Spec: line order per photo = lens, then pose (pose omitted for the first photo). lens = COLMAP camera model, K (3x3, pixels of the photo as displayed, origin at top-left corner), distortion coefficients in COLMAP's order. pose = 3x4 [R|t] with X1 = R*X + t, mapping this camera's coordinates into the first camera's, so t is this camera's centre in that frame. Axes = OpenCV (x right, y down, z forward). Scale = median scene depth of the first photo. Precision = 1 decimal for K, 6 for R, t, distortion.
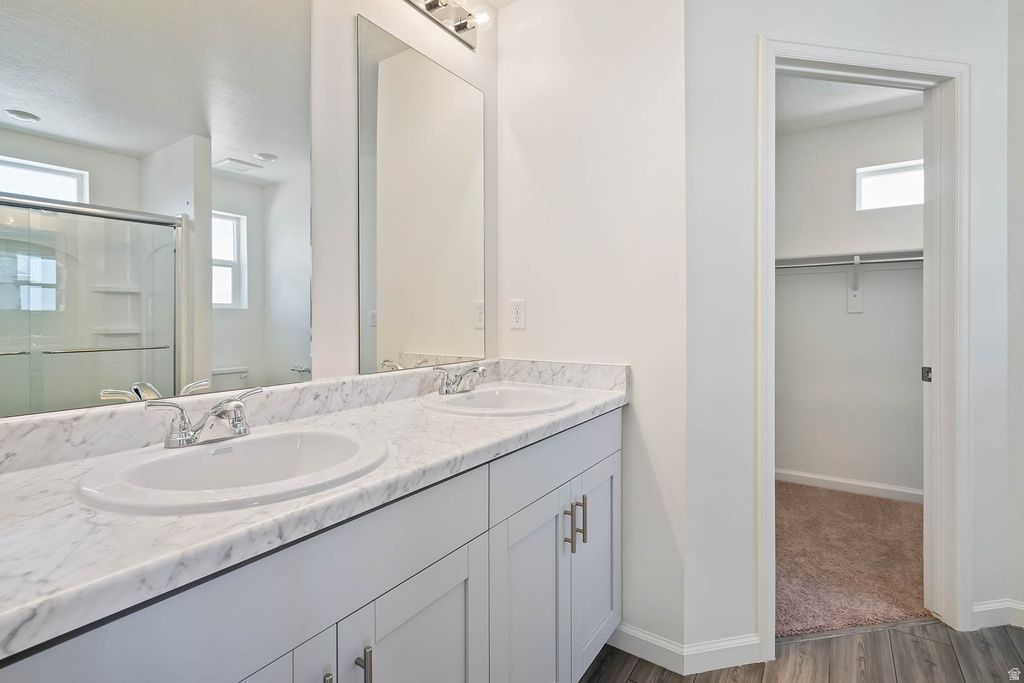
lens RADIAL K [[478.8, 0, 518.0], [0, 478.8, 315.9], [0, 0, 1]] dist [0.000530, 0.001549]
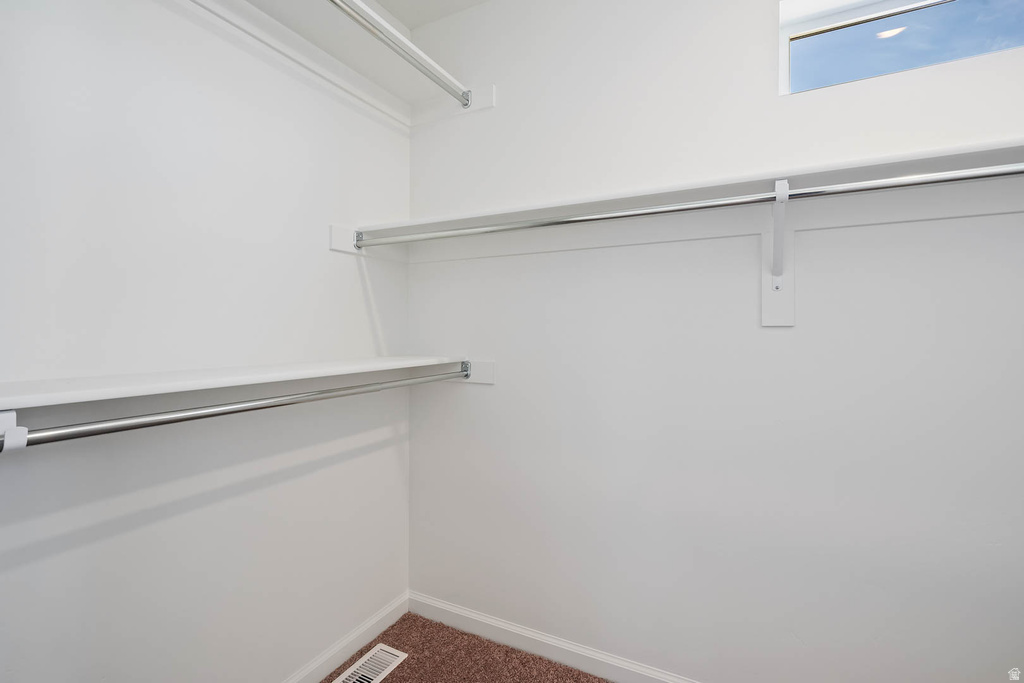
lens RADIAL K [[478.8, 0, 512.2], [0, 478.8, 339.0], [0, 0, 1]] dist [0.000530, 0.001549]
pose [[0.993026, -0.003775, 0.117833, 0.727774], [0.003440, 0.999989, 0.003052, 0.005806], [-0.117843, -0.002625, 0.993029, 1.049754]]
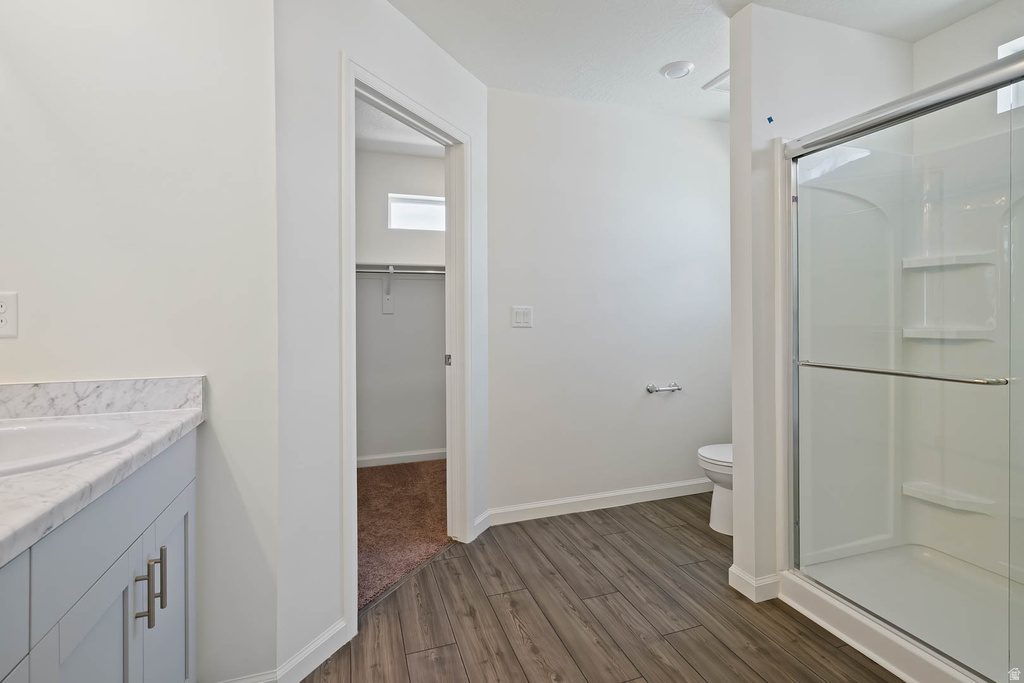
lens RADIAL K [[478.8, 0, 509.3], [0, 478.8, 315.5], [0, 0, 1]] dist [0.000530, 0.001549]
pose [[0.610014, -0.000842, 0.792390, -0.102283], [0.003056, 0.999994, -0.001291, 0.000611], [-0.792385, 0.003209, 0.610013, 0.059028]]
